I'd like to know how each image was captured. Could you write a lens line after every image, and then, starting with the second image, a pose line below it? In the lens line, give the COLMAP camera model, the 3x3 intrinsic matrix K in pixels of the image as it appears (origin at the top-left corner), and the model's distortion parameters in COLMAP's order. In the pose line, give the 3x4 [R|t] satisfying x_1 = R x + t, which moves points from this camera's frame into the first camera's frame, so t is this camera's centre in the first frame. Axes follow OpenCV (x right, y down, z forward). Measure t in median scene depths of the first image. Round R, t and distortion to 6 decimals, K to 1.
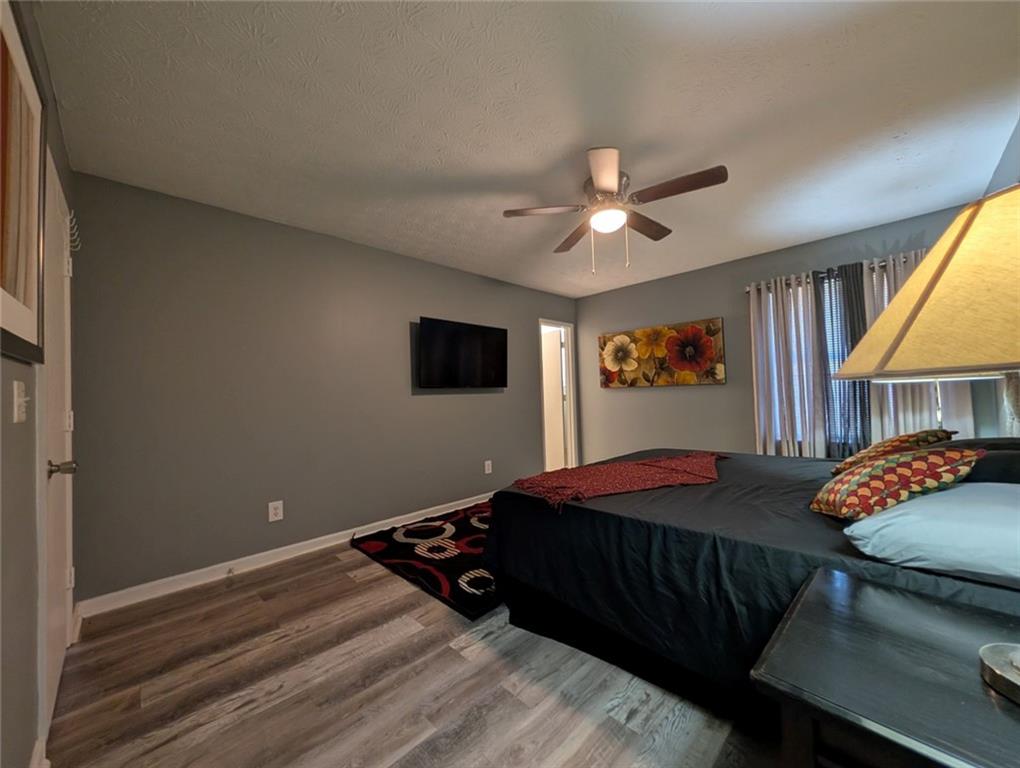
lens RADIAL K [[385.8, 0, 507.1], [0, 385.8, 386.4], [0, 0, 1]] dist [0.001577, 0.000223]
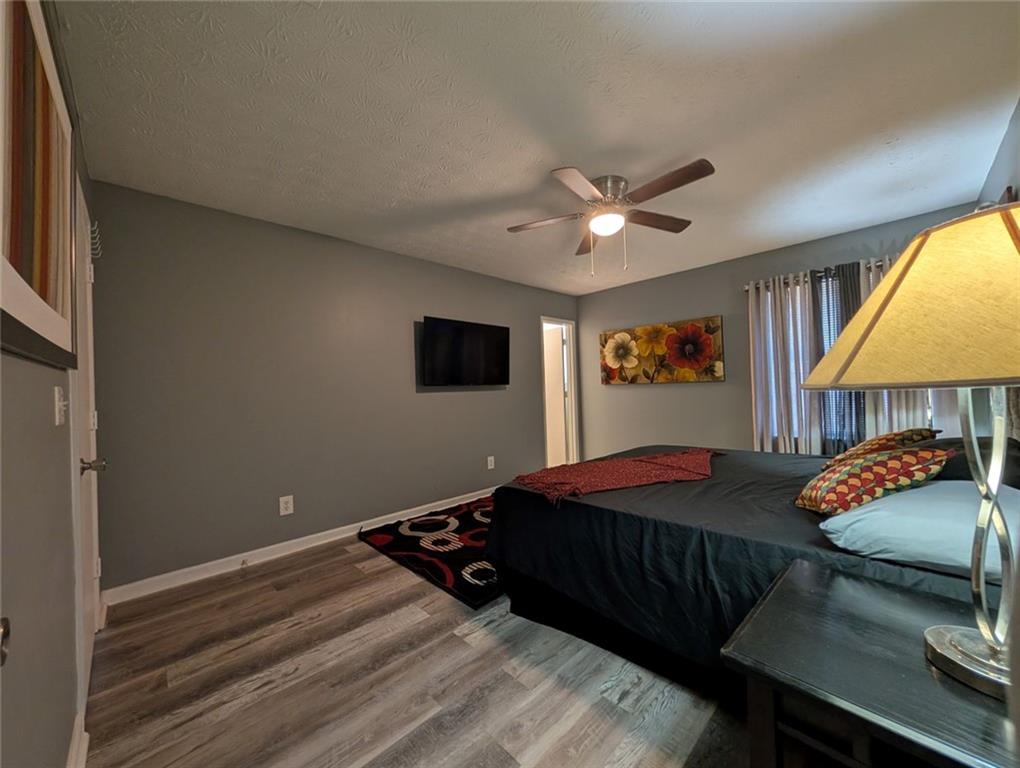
lens RADIAL K [[385.8, 0, 507.1], [0, 385.8, 386.4], [0, 0, 1]] dist [0.001577, 0.000223]
pose [[0.999966, -0.000944, -0.008183, 0.006535], [0.001059, 0.999902, 0.013970, -0.017721], [0.008169, -0.013978, 0.999869, -0.047422]]
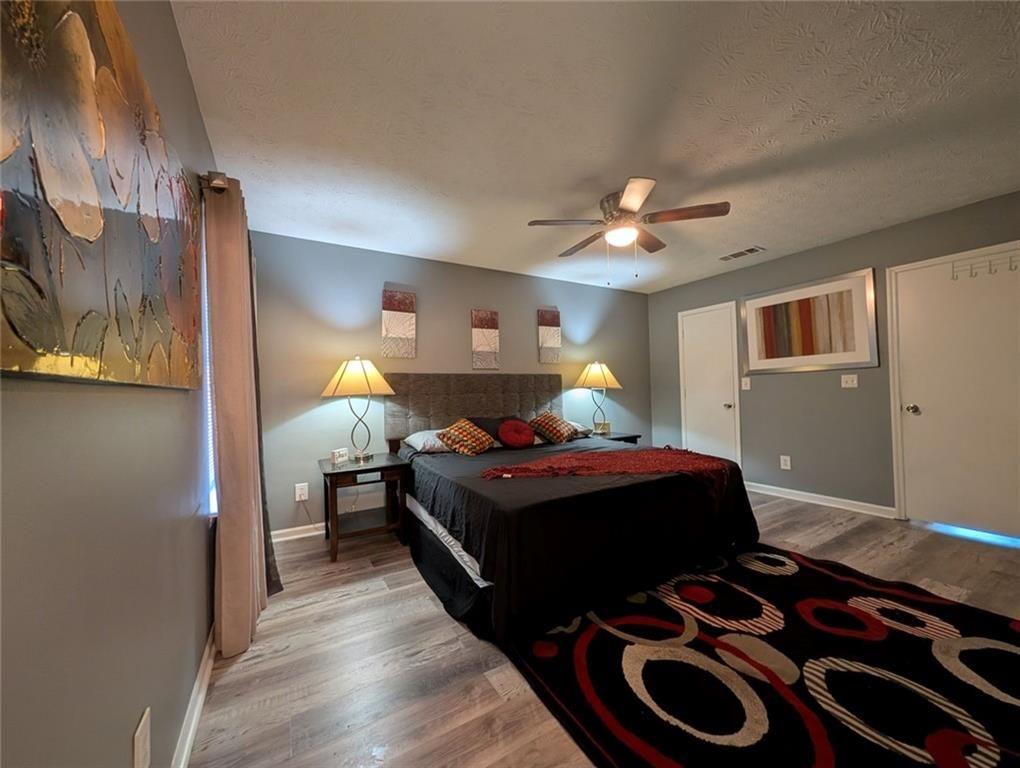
lens RADIAL K [[385.8, 0, 507.1], [0, 385.8, 386.4], [0, 0, 1]] dist [0.001577, 0.000223]
pose [[-0.969735, 0.056049, 0.237639, 0.480430], [0.048109, 0.998077, -0.039086, 0.036442], [-0.239373, -0.026470, -0.970567, 2.969965]]
